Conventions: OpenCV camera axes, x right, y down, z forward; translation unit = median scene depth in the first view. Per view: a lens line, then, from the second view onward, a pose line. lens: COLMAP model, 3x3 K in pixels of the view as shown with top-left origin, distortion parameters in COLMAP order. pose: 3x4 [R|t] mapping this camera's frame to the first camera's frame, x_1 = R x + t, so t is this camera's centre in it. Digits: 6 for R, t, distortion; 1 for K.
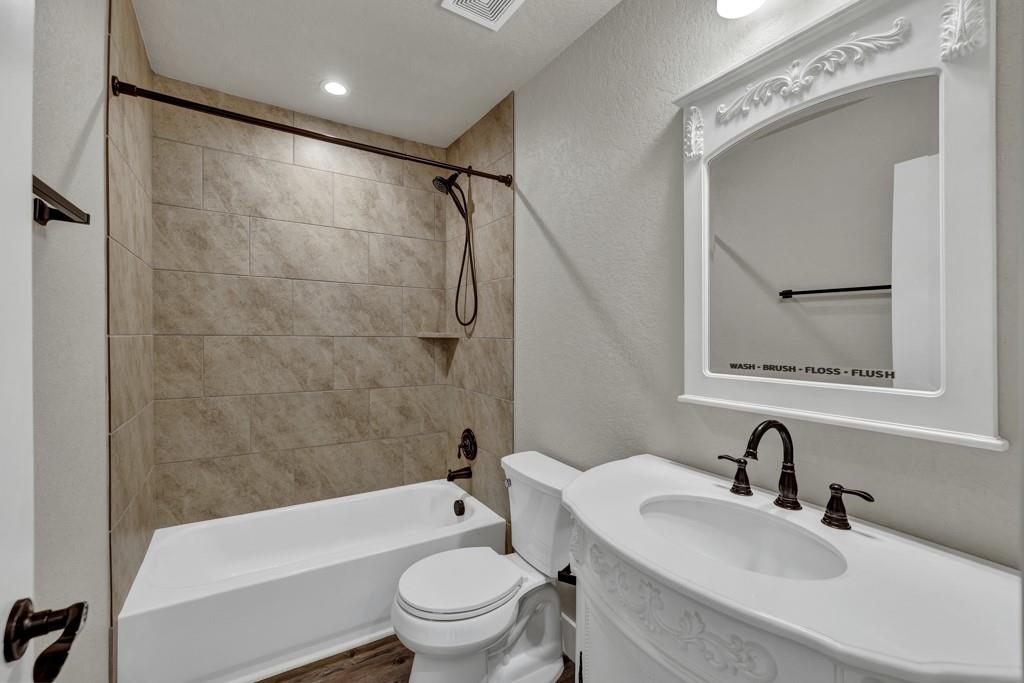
lens RADIAL K [[435.5, 0, 514.7], [0, 435.5, 320.9], [0, 0, 1]] dist [-0.003188, -0.000186]
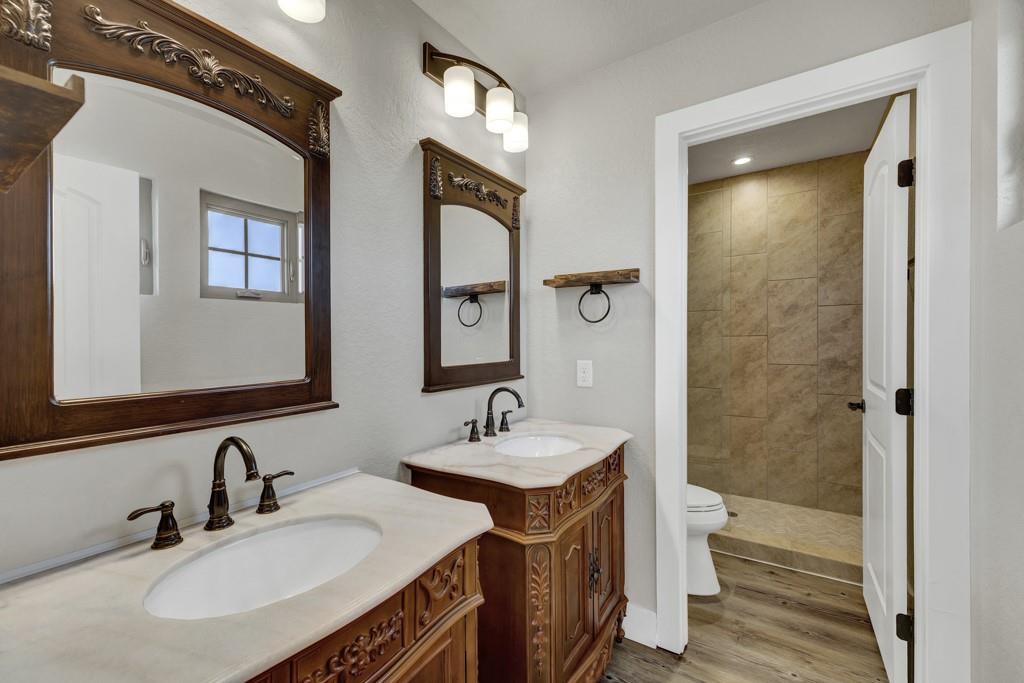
lens RADIAL K [[442.4, 0, 483.2], [0, 442.4, 342.1], [0, 0, 1]] dist [0.009974, -0.000054]
pose [[-0.391912, -0.002316, 0.920000, -0.533264], [0.000733, 0.999996, 0.002830, 0.029788], [-0.920003, 0.001784, -0.391908, 0.939341]]
